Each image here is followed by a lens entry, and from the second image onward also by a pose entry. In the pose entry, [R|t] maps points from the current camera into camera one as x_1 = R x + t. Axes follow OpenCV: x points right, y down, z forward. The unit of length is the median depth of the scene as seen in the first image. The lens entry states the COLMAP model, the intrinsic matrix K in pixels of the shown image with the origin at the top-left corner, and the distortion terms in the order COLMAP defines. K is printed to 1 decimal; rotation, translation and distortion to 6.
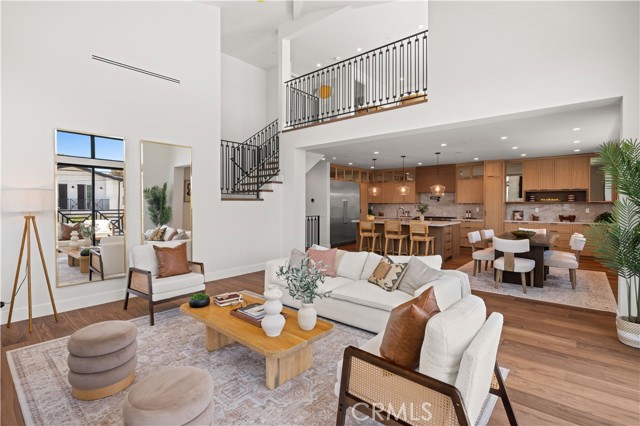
lens RADIAL K [[318.2, 0, 320.4], [0, 318.2, 206.7], [0, 0, 1]] dist [-0.000351, 0.000486]
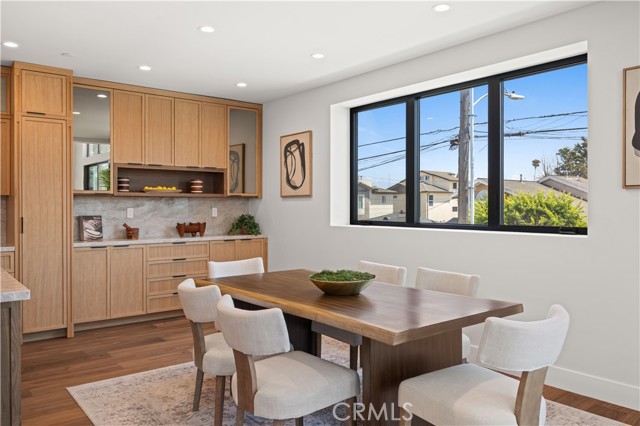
lens RADIAL K [[495.6, 0, 320.0], [0, 495.6, 213.0], [0, 0, 1]] dist [0.002488, 0.000069]
pose [[0.206943, -0.013503, 0.978260, 0.098280], [0.013119, 0.999853, 0.011026, 0.006633], [-0.978265, 0.010552, 0.207090, 0.643985]]
